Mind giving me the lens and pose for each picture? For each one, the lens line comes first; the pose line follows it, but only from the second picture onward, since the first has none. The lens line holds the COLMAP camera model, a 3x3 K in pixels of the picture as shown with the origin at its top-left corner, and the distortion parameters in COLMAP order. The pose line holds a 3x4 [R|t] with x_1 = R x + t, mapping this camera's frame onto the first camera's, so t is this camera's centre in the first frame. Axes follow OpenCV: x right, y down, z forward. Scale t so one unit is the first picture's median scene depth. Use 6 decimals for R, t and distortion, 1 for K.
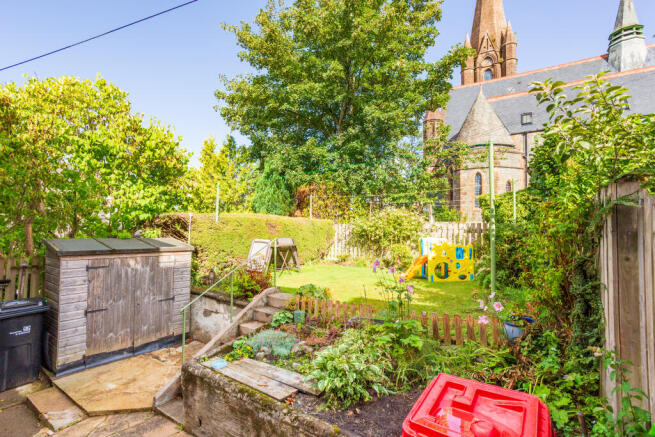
lens RADIAL K [[334.6, 0, 327.5], [0, 334.6, 218.5], [0, 0, 1]] dist [-0.080766, 0.063545]
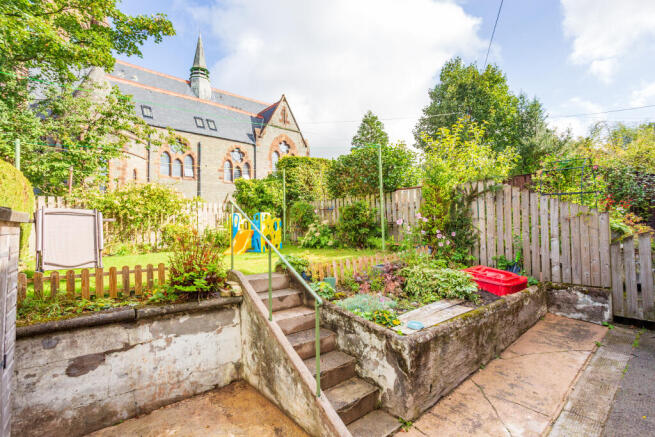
lens RADIAL K [[334.6, 0, 327.5], [0, 334.6, 218.5], [0, 0, 1]] dist [-0.080766, 0.063545]
pose [[0.212077, 0.013206, 0.977164, -0.328915], [-0.012066, 0.999868, -0.010894, 0.042730], [-0.977179, -0.009480, 0.212208, 0.270582]]
